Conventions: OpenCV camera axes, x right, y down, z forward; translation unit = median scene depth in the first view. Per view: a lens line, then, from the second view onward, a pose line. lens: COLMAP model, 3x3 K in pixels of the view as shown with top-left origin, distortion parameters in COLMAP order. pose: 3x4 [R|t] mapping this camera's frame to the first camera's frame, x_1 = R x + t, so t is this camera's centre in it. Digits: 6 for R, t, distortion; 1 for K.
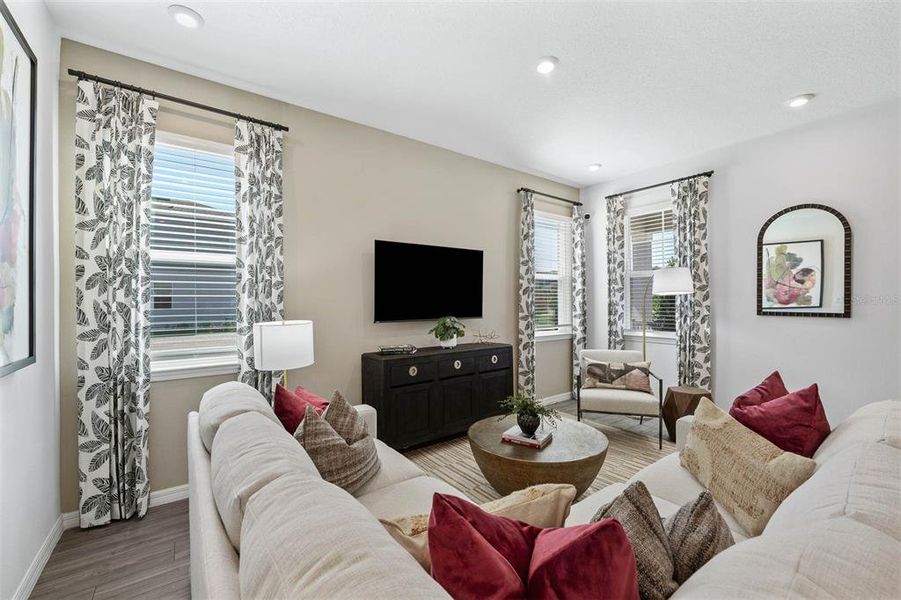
lens RADIAL K [[366.8, 0, 457.0], [0, 366.8, 299.9], [0, 0, 1]] dist [-0.004669, 0.001889]
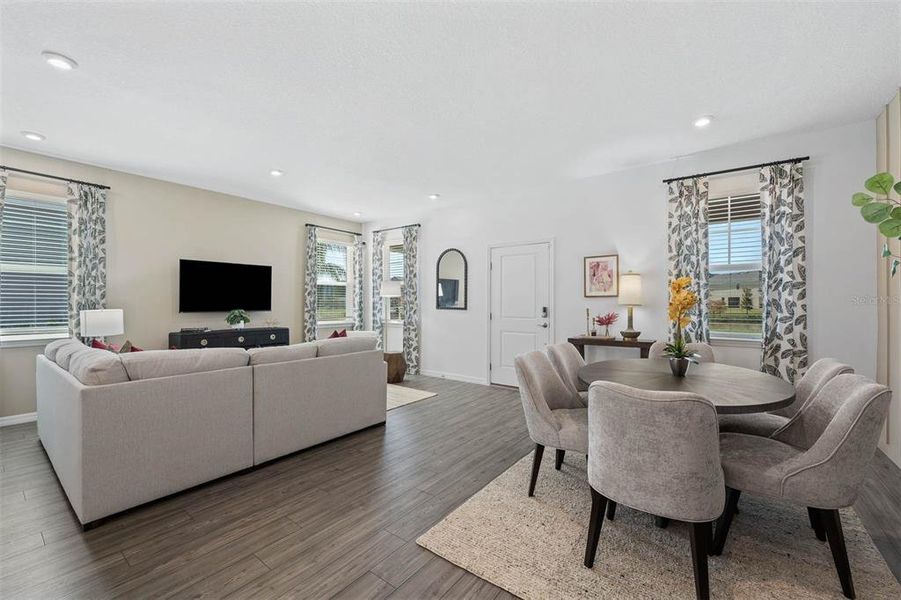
lens RADIAL K [[366.8, 0, 453.2], [0, 366.8, 301.4], [0, 0, 1]] dist [-0.004669, 0.001889]
pose [[0.962085, 0.008109, 0.272629, 0.420338], [-0.008570, 0.999963, 0.000499, 0.003514], [-0.272615, -0.002816, 0.962119, -0.720316]]
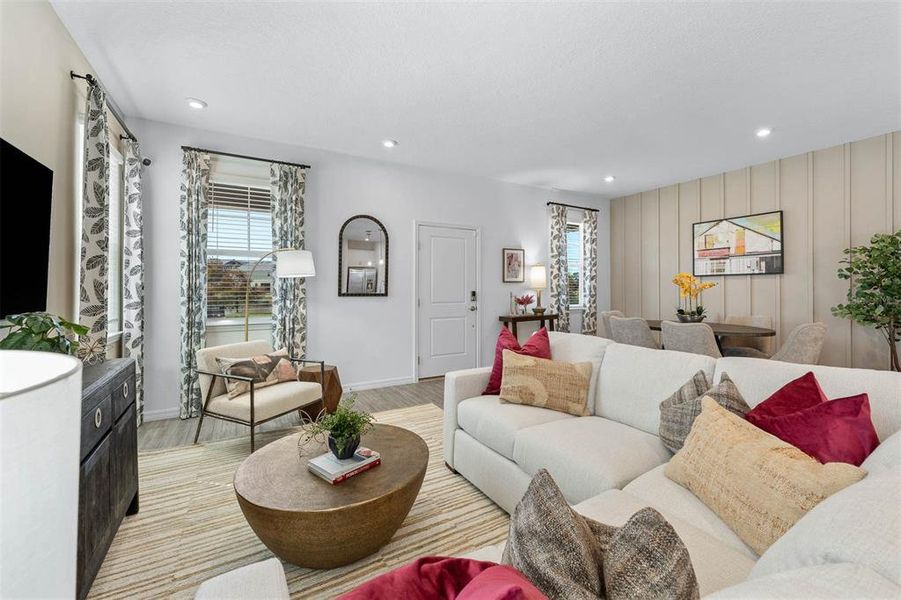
lens RADIAL K [[366.8, 0, 443.9], [0, 366.8, 288.3], [0, 0, 1]] dist [-0.004669, 0.001889]
pose [[0.138147, 0.001652, 0.990410, -0.355969], [-0.006555, 0.999978, -0.000753, 0.013312], [-0.990390, -0.006388, 0.138155, 0.479872]]
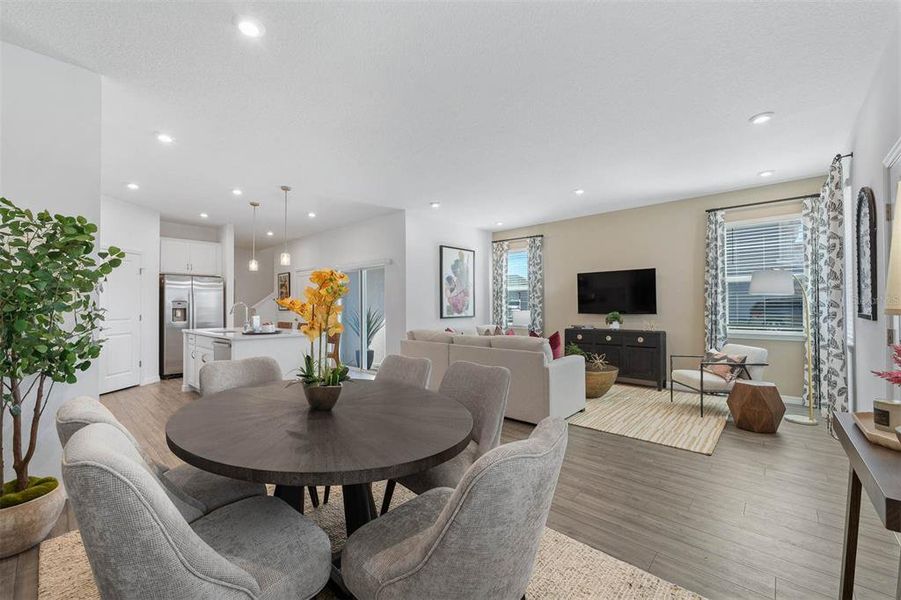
lens RADIAL K [[366.8, 0, 447.7], [0, 366.8, 304.8], [0, 0, 1]] dist [-0.004669, 0.001889]
pose [[0.203679, 0.002872, -0.979033, 1.493483], [0.013157, 0.999897, 0.005670, -0.007226], [0.978949, -0.014036, 0.203620, -0.126215]]
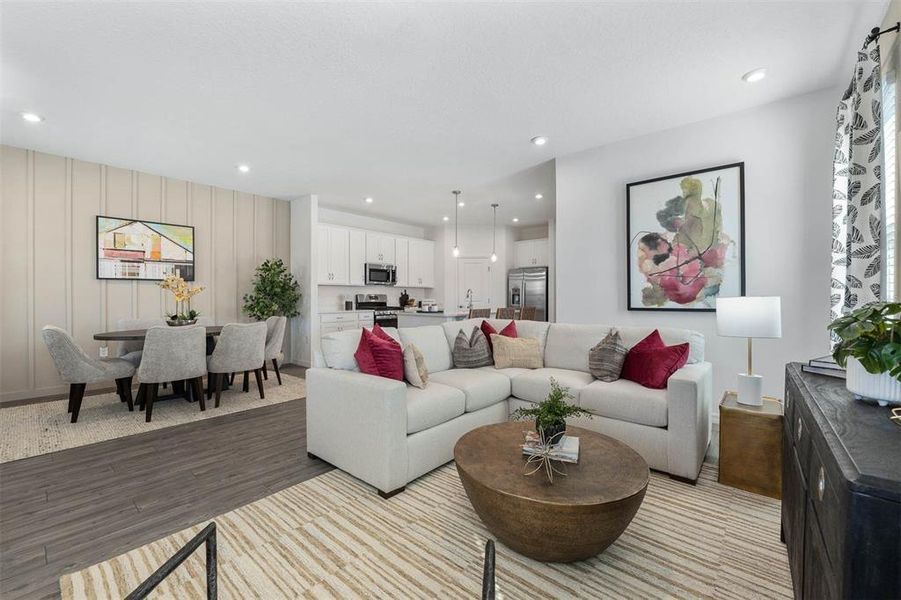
lens RADIAL K [[366.8, 0, 451.8], [0, 366.8, 296.1], [0, 0, 1]] dist [-0.004669, 0.001889]
pose [[-0.976670, 0.004700, -0.214696, 0.394397], [0.007600, 0.999891, -0.012684, 0.042199], [0.214613, -0.014020, -0.976599, 1.190015]]
